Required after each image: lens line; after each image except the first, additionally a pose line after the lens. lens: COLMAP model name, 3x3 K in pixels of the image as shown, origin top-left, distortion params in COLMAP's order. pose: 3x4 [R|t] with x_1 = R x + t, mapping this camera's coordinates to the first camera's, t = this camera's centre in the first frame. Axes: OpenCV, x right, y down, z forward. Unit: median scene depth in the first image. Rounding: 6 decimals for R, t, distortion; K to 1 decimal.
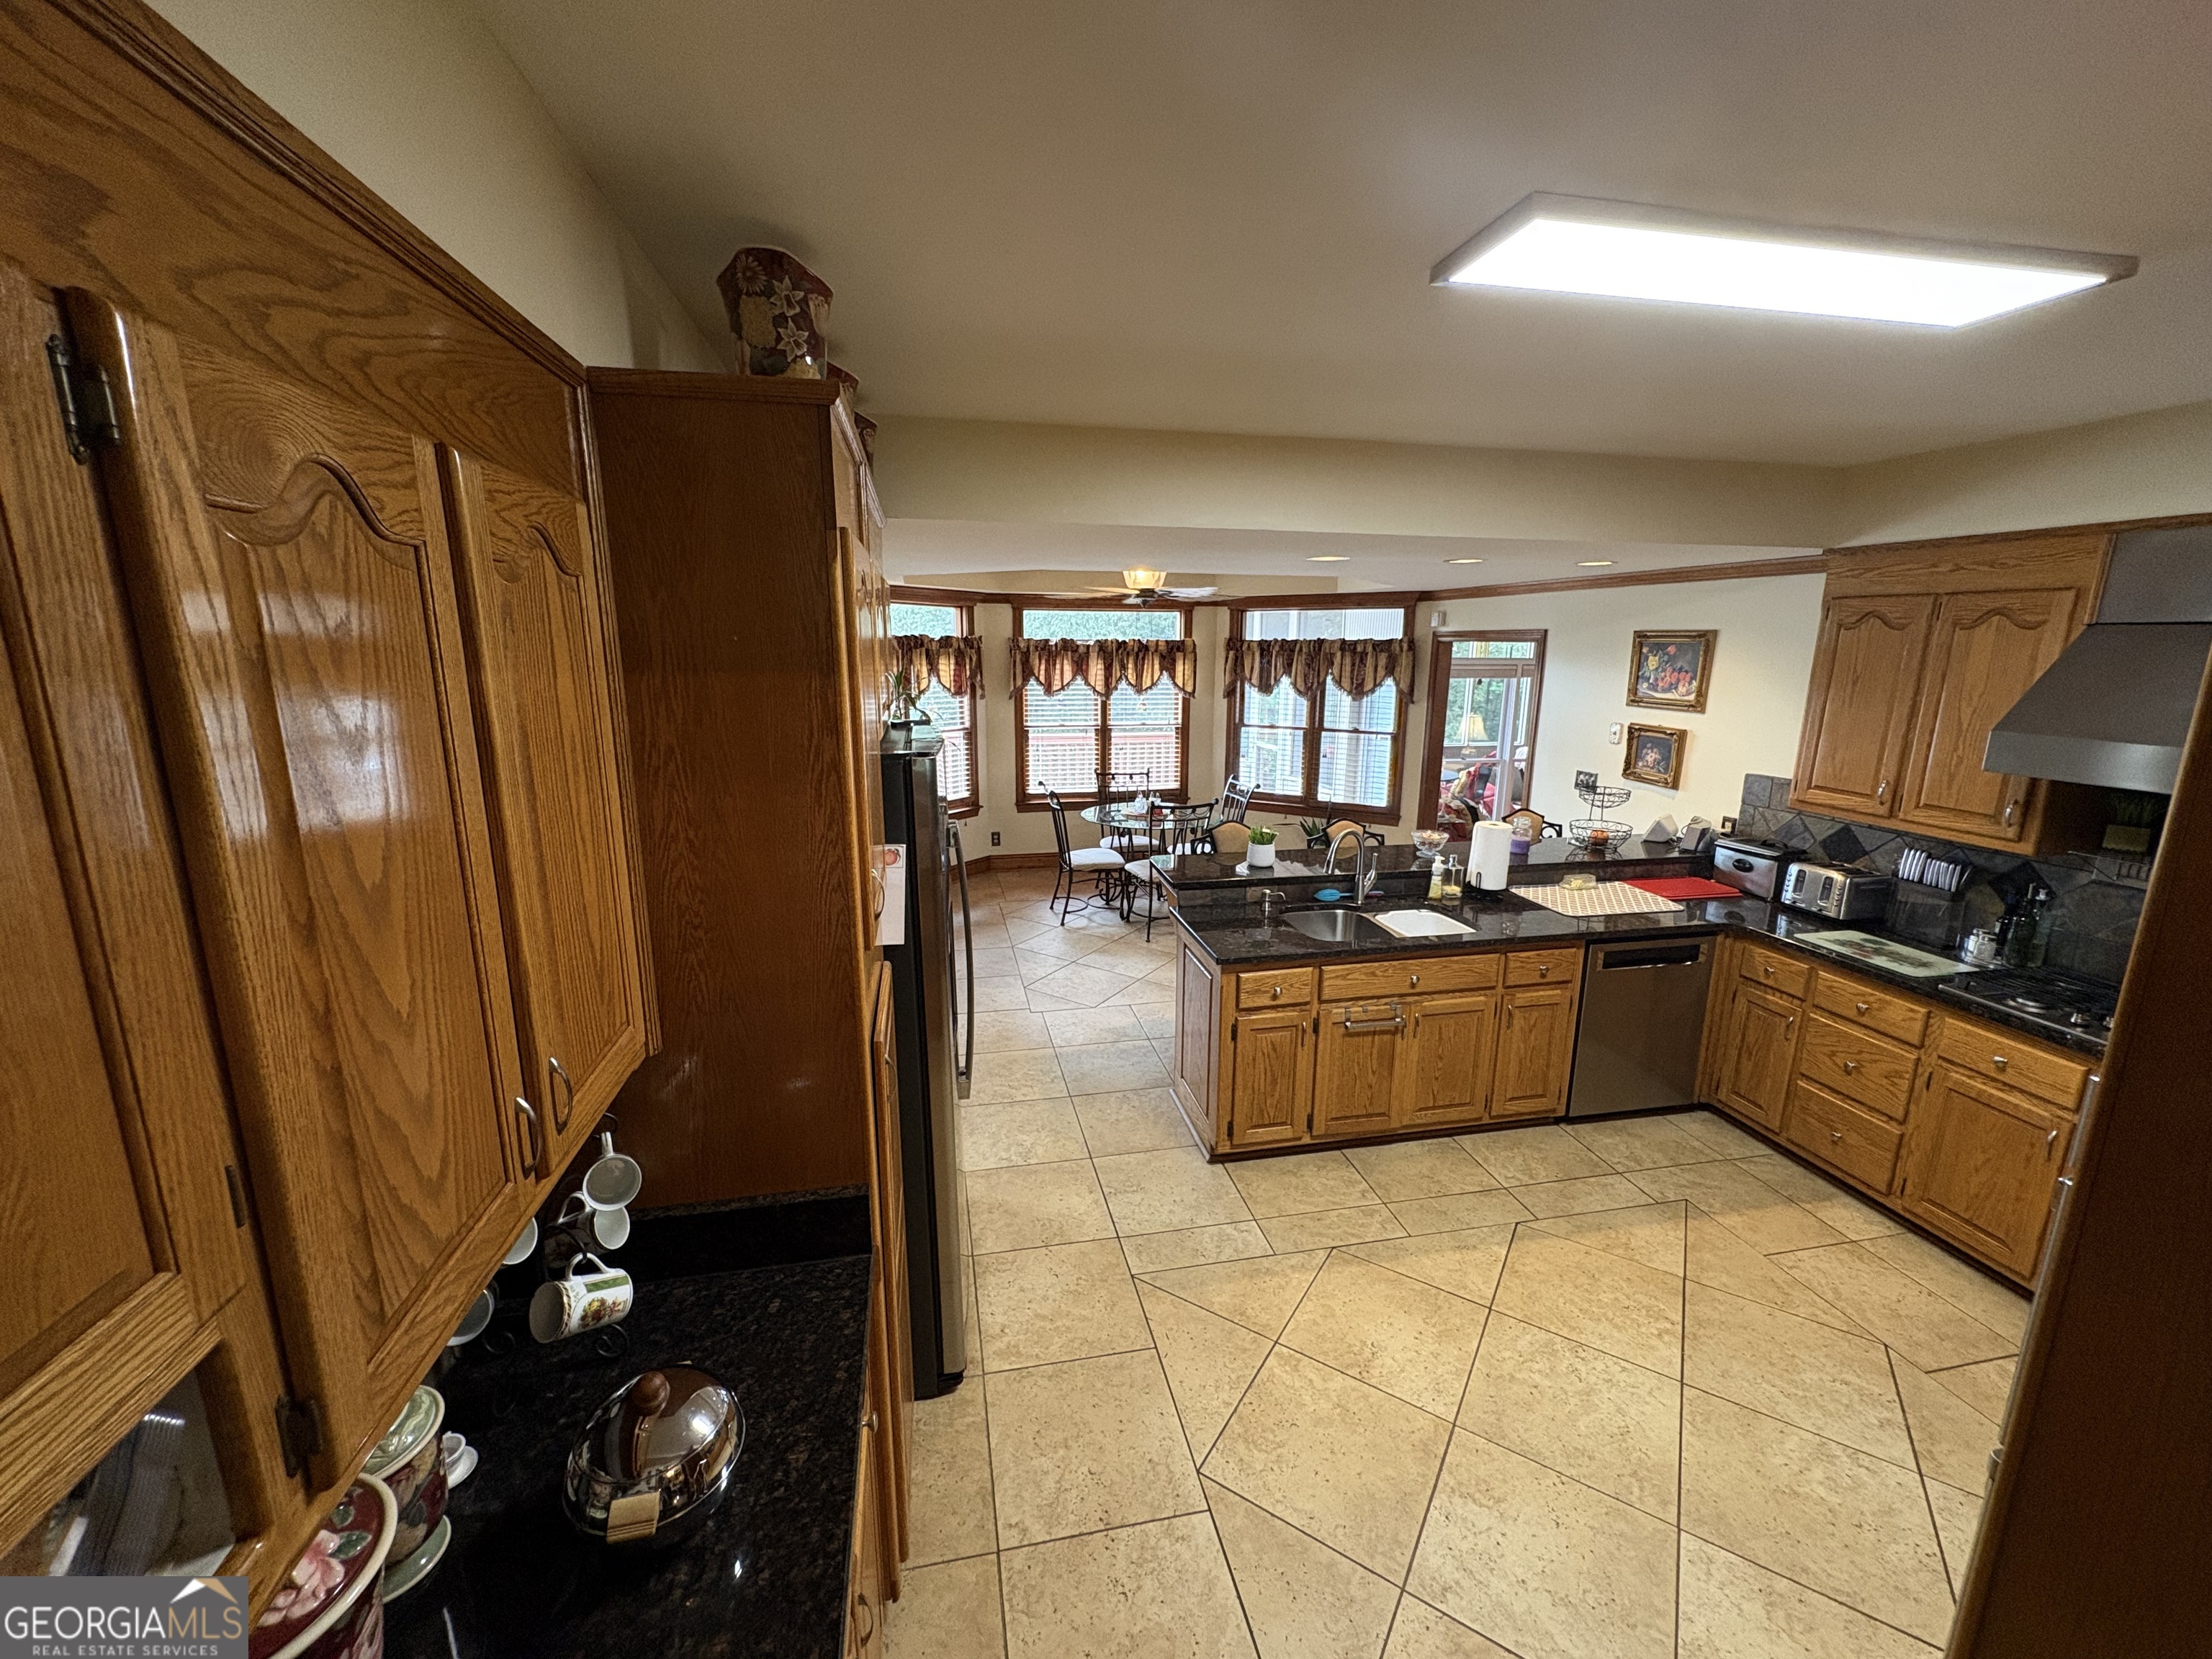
lens RADIAL K [[885.2, 0, 1103.8], [0, 885.2, 826.1], [0, 0, 1]] dist [0.003877, -0.001169]
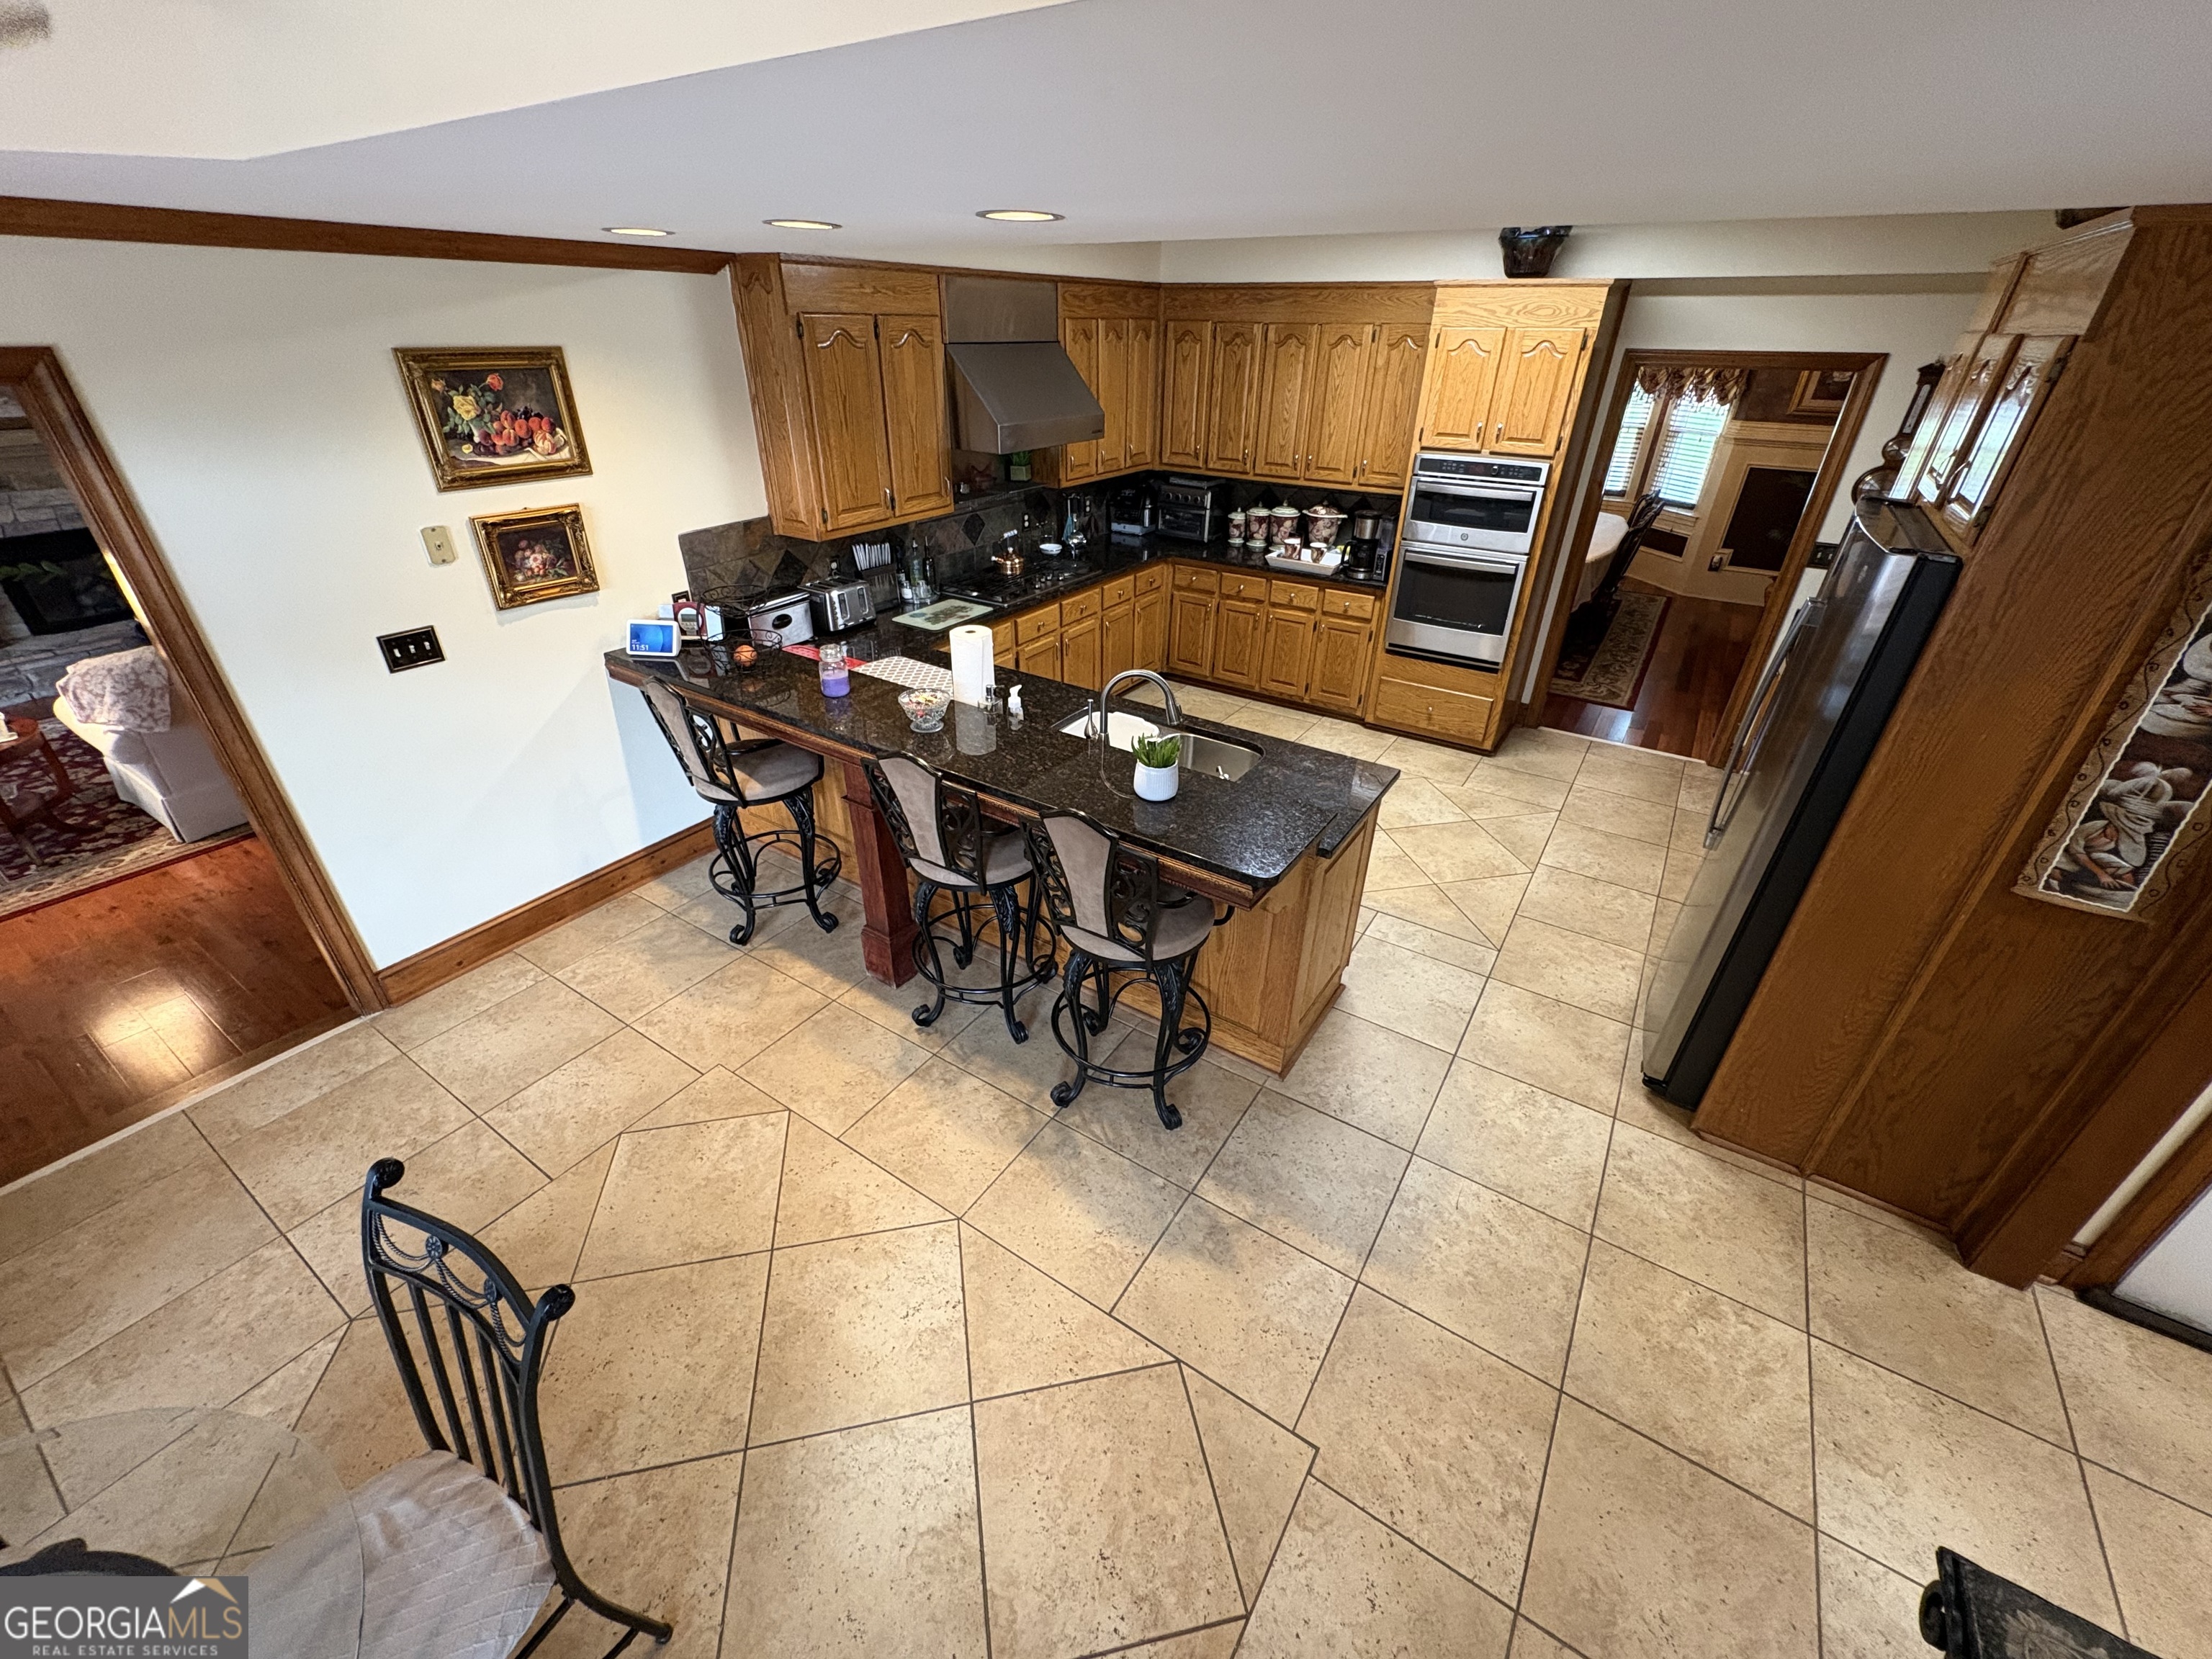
lens RADIAL K [[885.2, 0, 1103.2], [0, 885.2, 831.1], [0, 0, 1]] dist [0.003877, -0.001169]
pose [[-0.708781, -0.369606, 0.600851, -0.168807], [0.126422, 0.771409, 0.623655, -0.308485], [-0.694008, 0.517995, -0.500034, 1.252585]]
